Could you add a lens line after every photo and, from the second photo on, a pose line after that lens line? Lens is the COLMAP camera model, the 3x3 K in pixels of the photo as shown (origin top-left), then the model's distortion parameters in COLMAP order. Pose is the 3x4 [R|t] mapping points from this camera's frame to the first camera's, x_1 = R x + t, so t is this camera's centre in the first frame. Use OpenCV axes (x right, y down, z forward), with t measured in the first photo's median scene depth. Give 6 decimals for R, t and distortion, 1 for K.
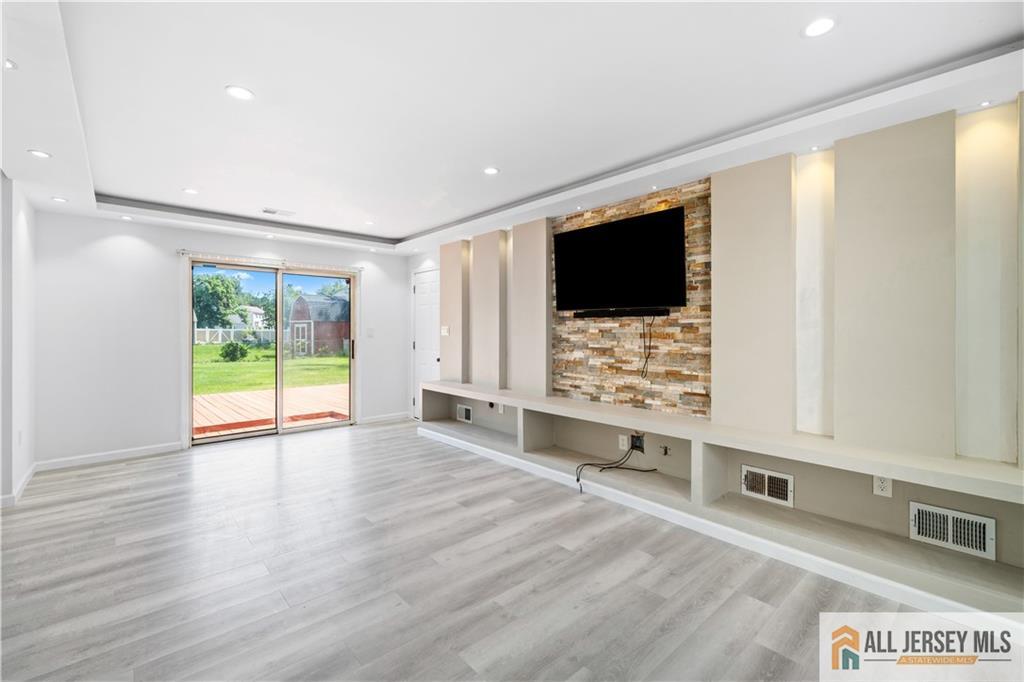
lens RADIAL K [[434.4, 0, 505.8], [0, 434.4, 333.8], [0, 0, 1]] dist [0.001713, 0.000011]
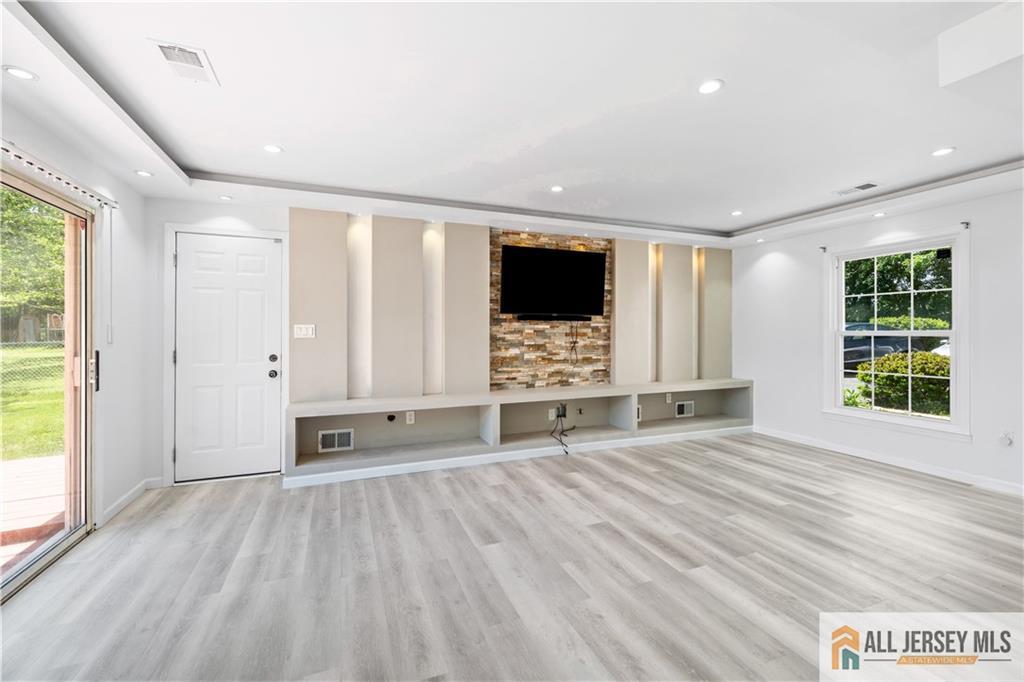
lens RADIAL K [[434.4, 0, 507.0], [0, 434.4, 334.2], [0, 0, 1]] dist [0.001713, 0.000011]
pose [[0.337303, -0.009114, 0.941352, -1.038666], [0.006716, 0.999951, 0.007275, -0.007893], [-0.941372, 0.003868, 0.337348, 0.678015]]
